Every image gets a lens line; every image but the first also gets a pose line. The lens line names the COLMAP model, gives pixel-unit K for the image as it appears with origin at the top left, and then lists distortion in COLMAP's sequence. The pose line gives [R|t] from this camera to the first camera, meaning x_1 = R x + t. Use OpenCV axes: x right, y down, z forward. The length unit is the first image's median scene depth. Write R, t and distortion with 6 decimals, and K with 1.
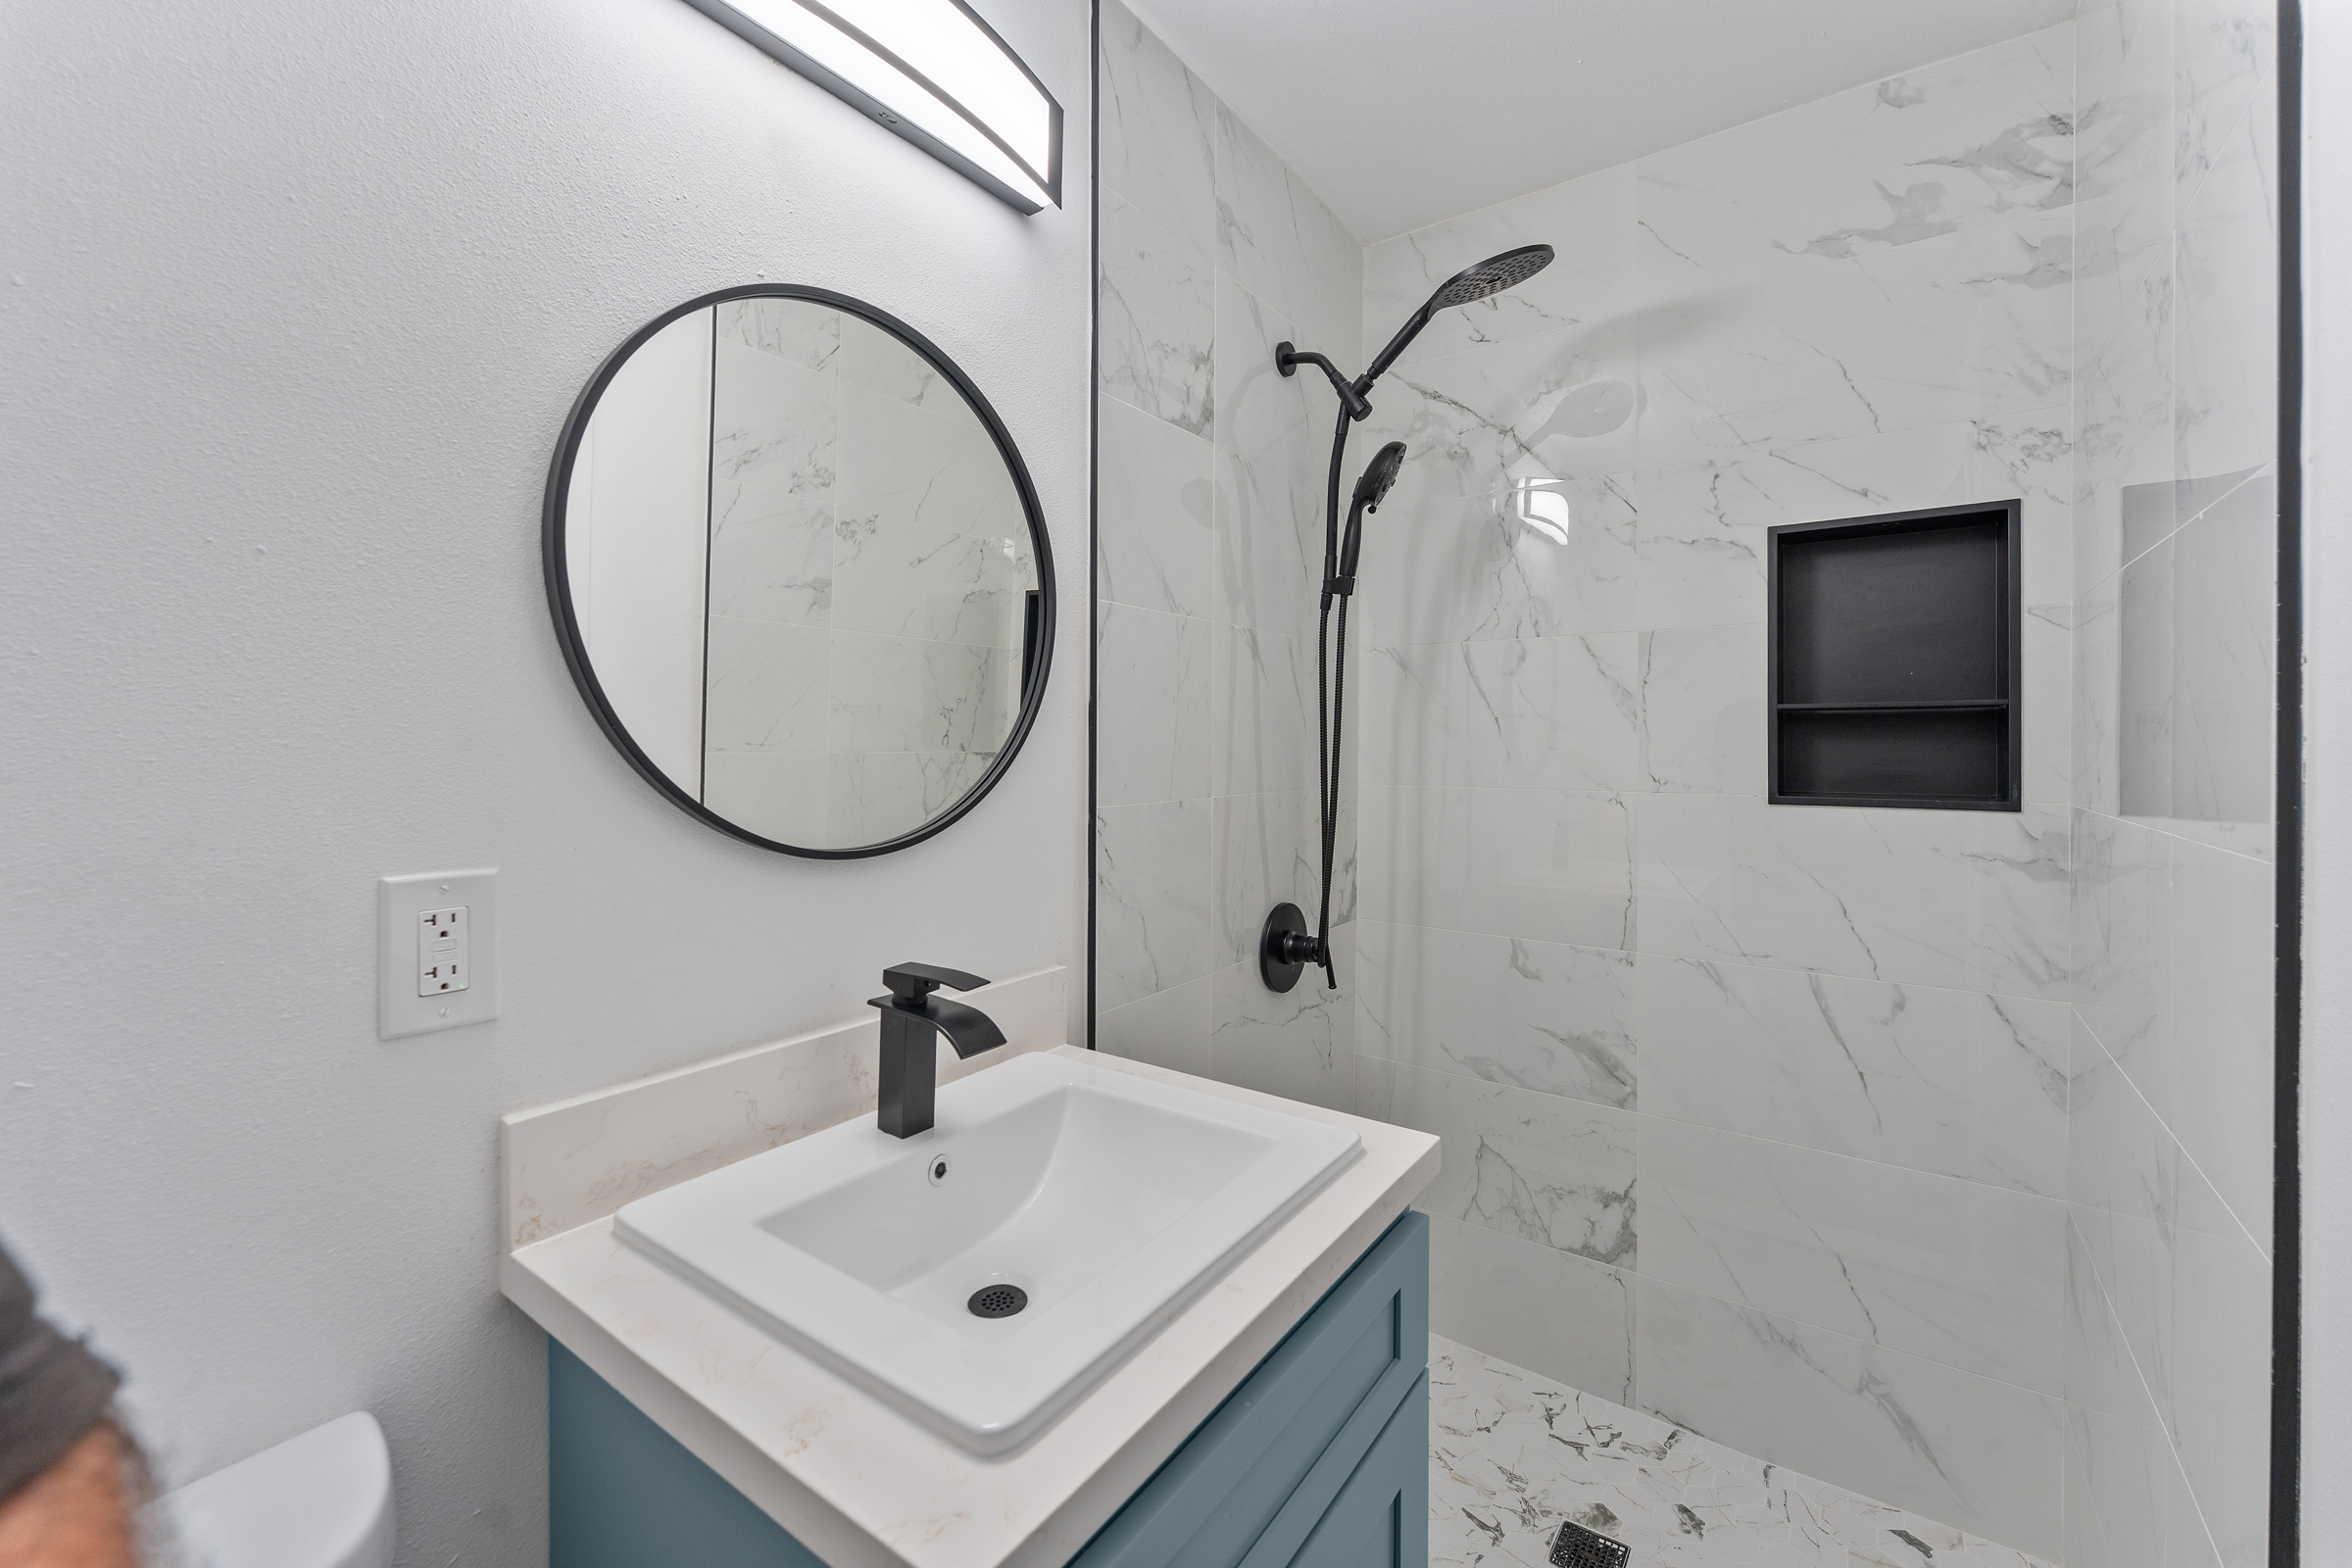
lens RADIAL K [[951.0, 0, 1178.3], [0, 951.0, 744.5], [0, 0, 1]] dist [-0.000809, -0.000266]
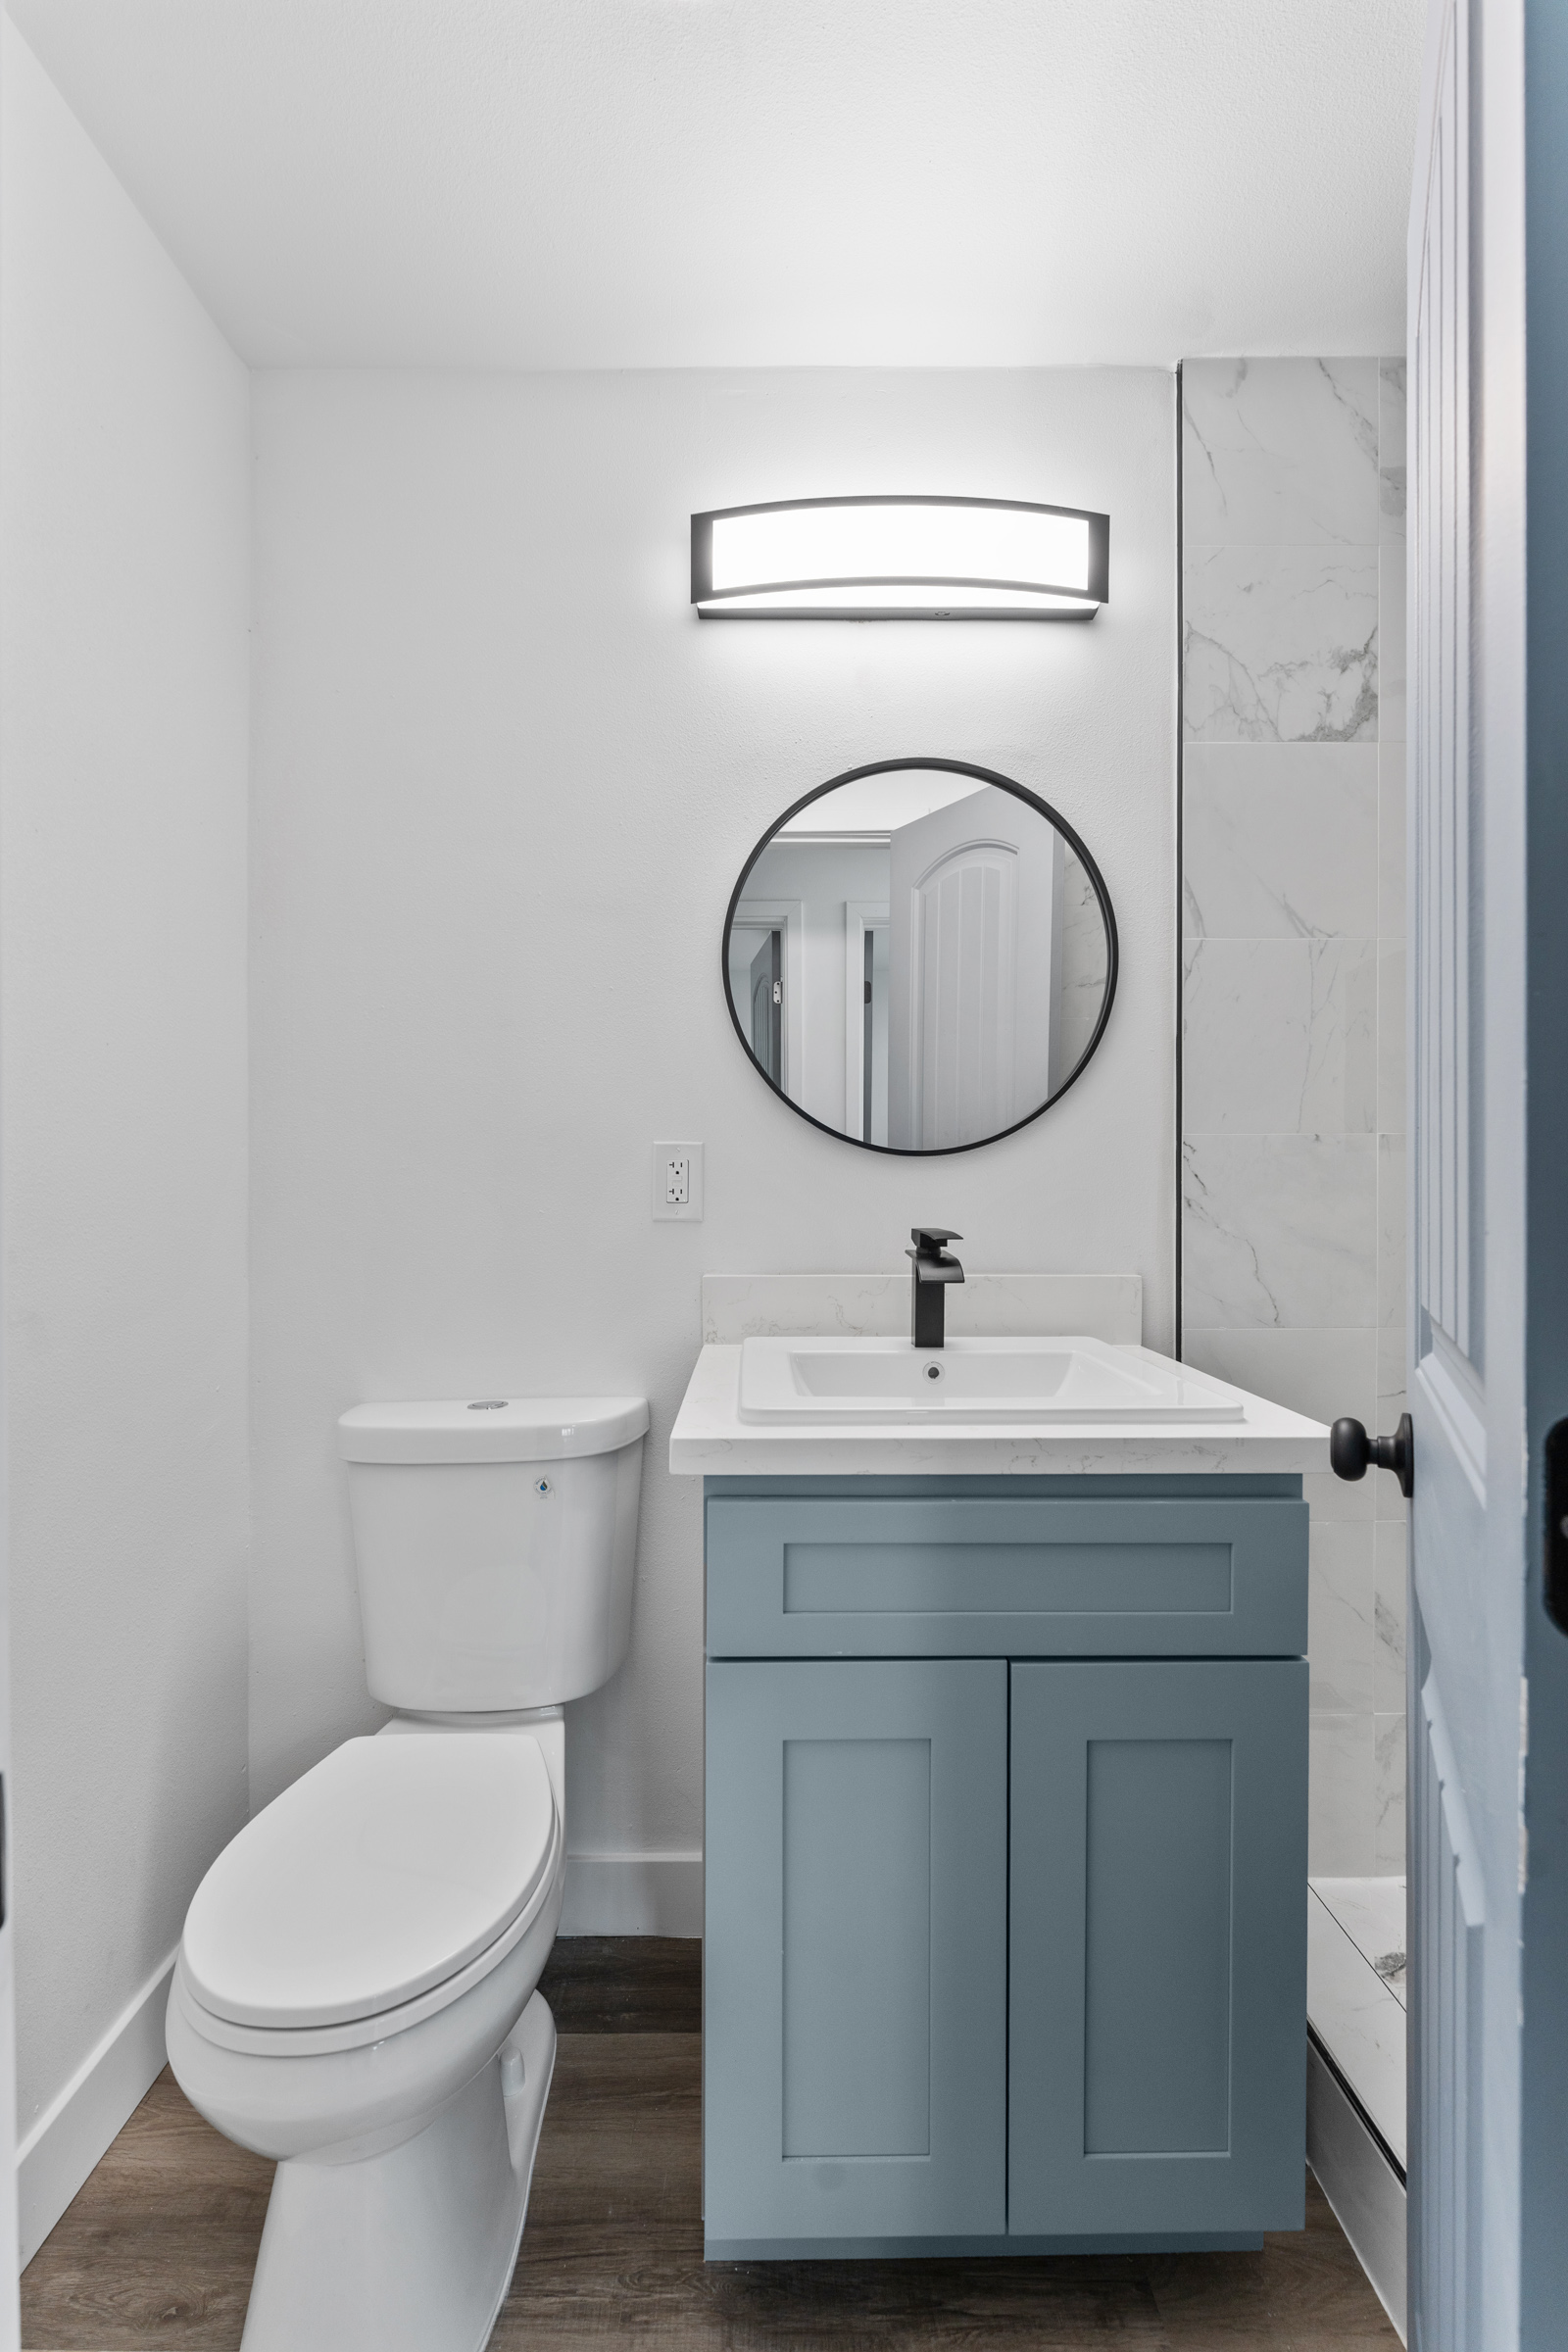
lens RADIAL K [[951.0, 0, 786.7], [0, 951.0, 1187.0], [0, 0, 1]] dist [-0.000809, -0.000266]
pose [[0.591016, -0.004007, -0.806650, 0.505991], [0.001049, 0.999991, -0.004199, 0.128335], [0.806659, 0.001636, 0.591015, 0.014464]]
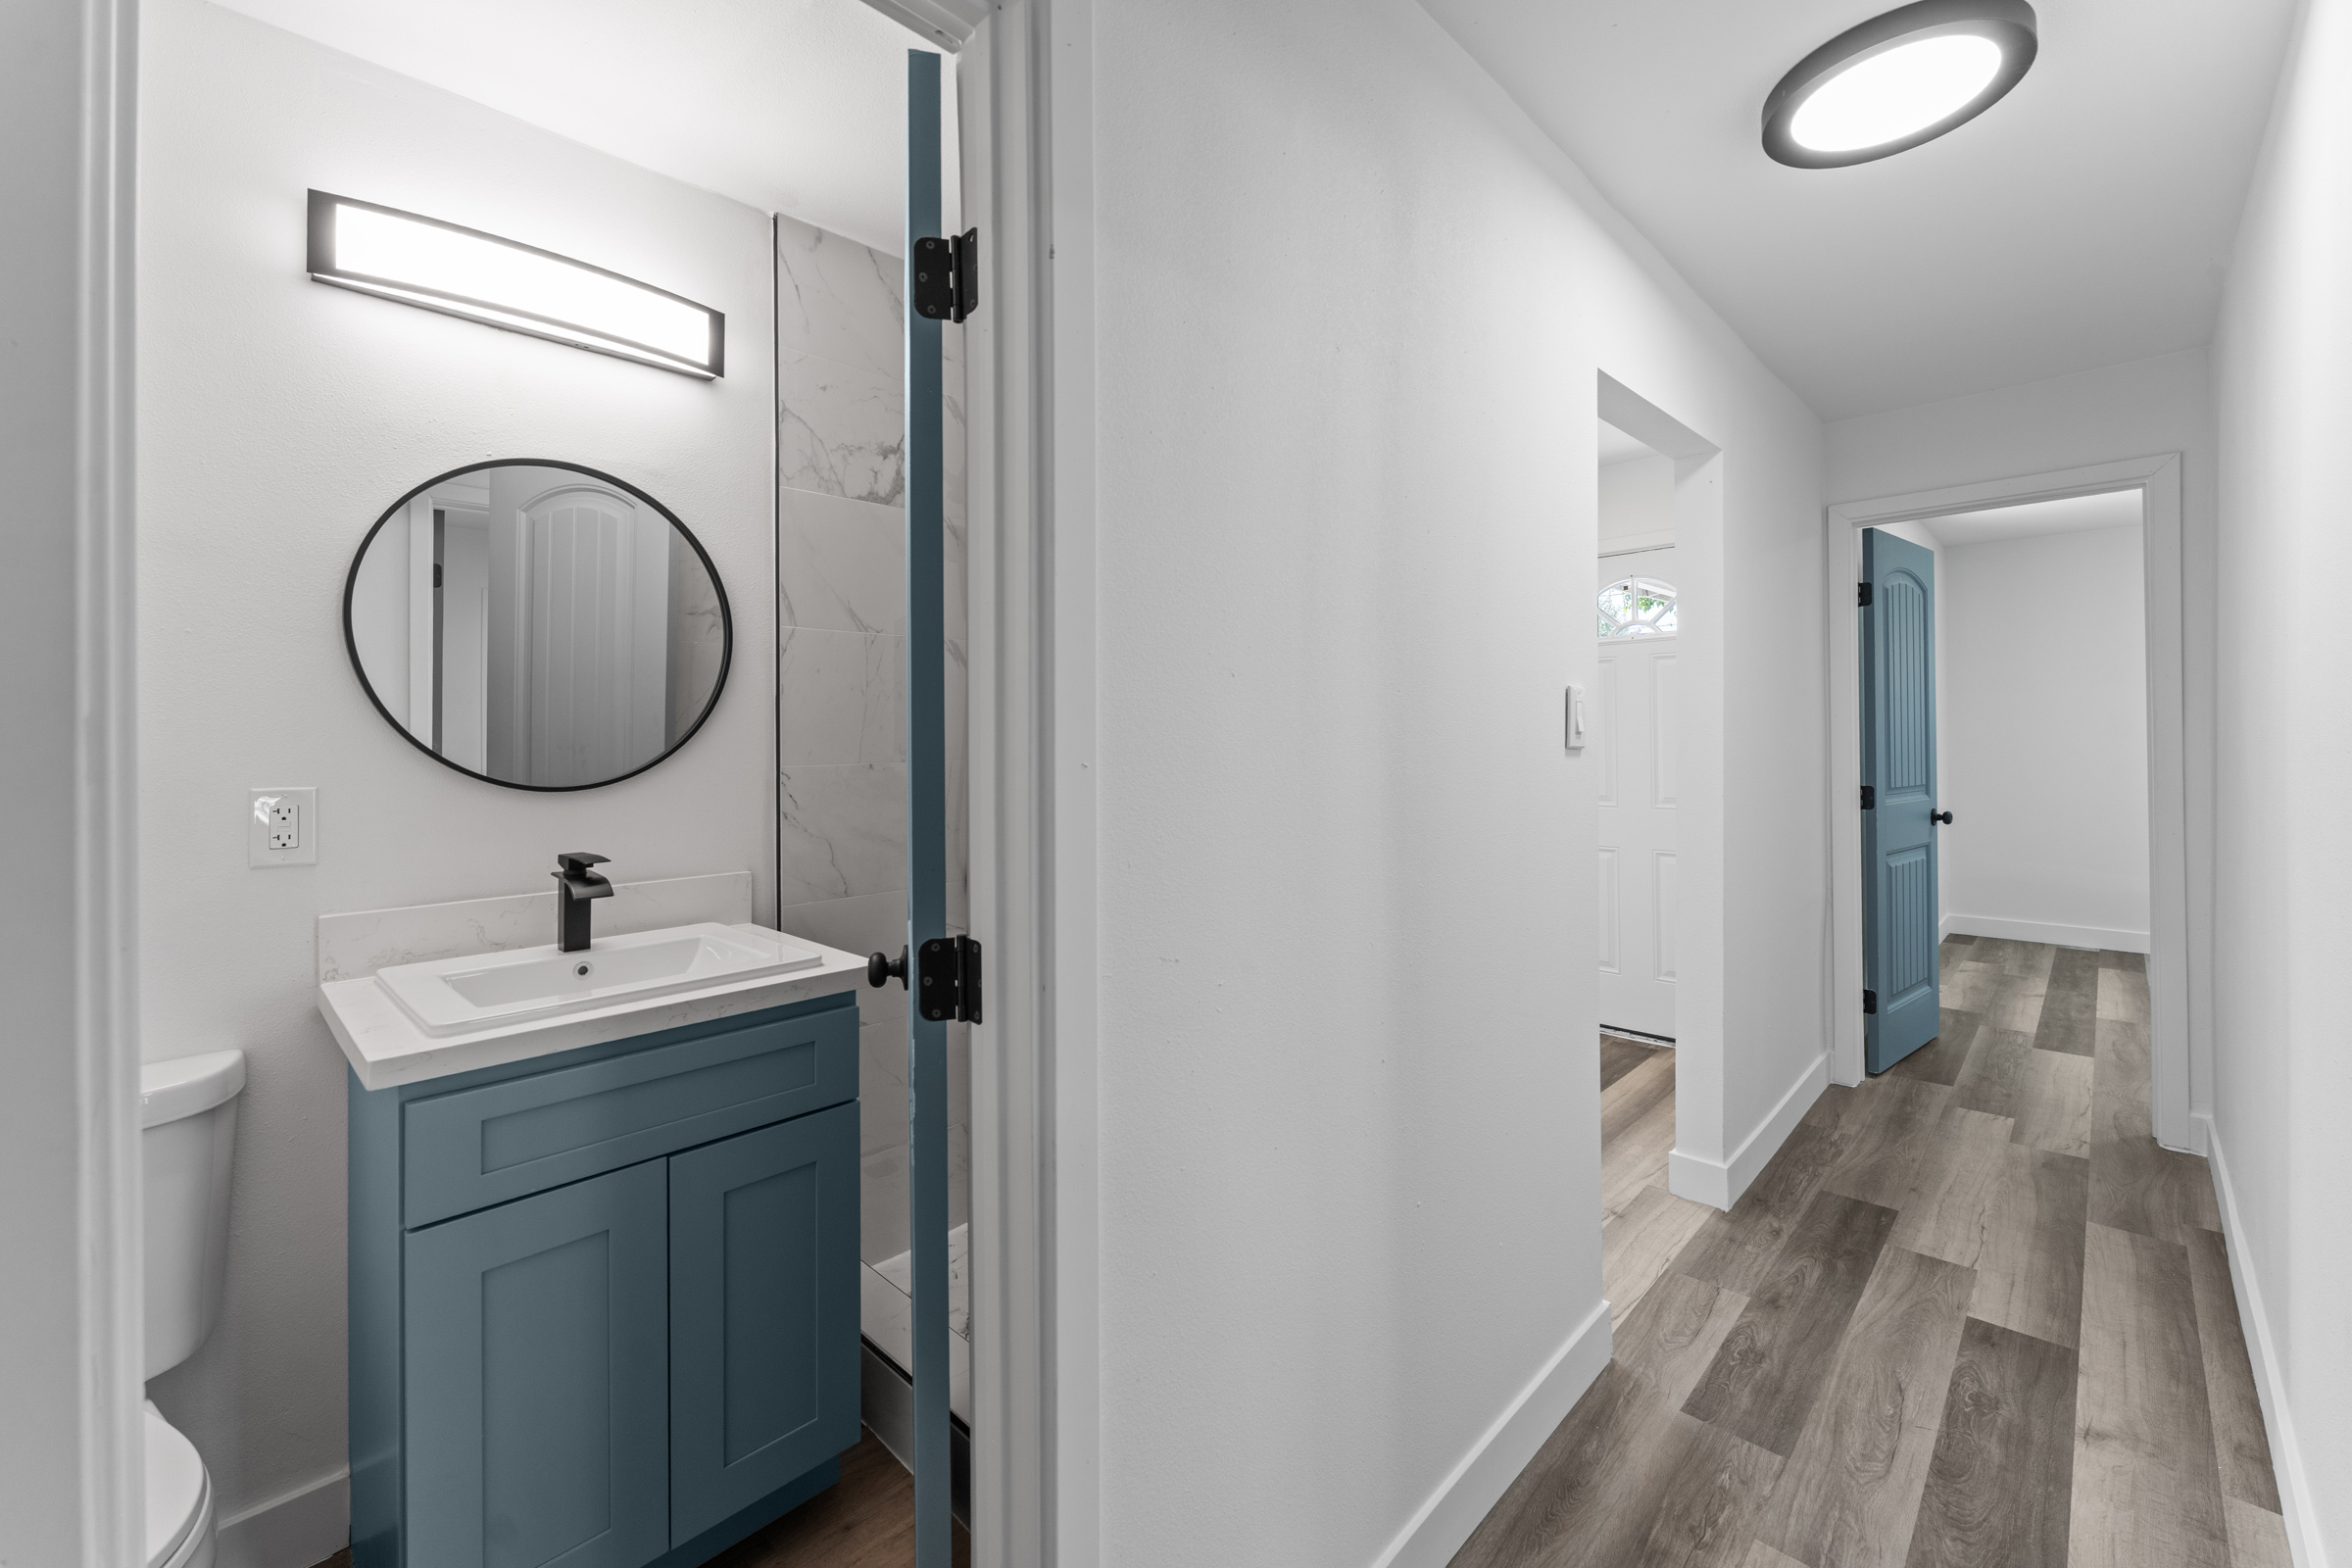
lens RADIAL K [[951.0, 0, 1177.5], [0, 951.0, 729.2], [0, 0, 1]] dist [-0.000809, -0.000266]
pose [[0.989819, -0.015286, -0.141506, 0.730804], [0.013763, 0.999836, -0.011736, 0.033640], [0.141663, 0.009669, 0.989868, -0.376475]]
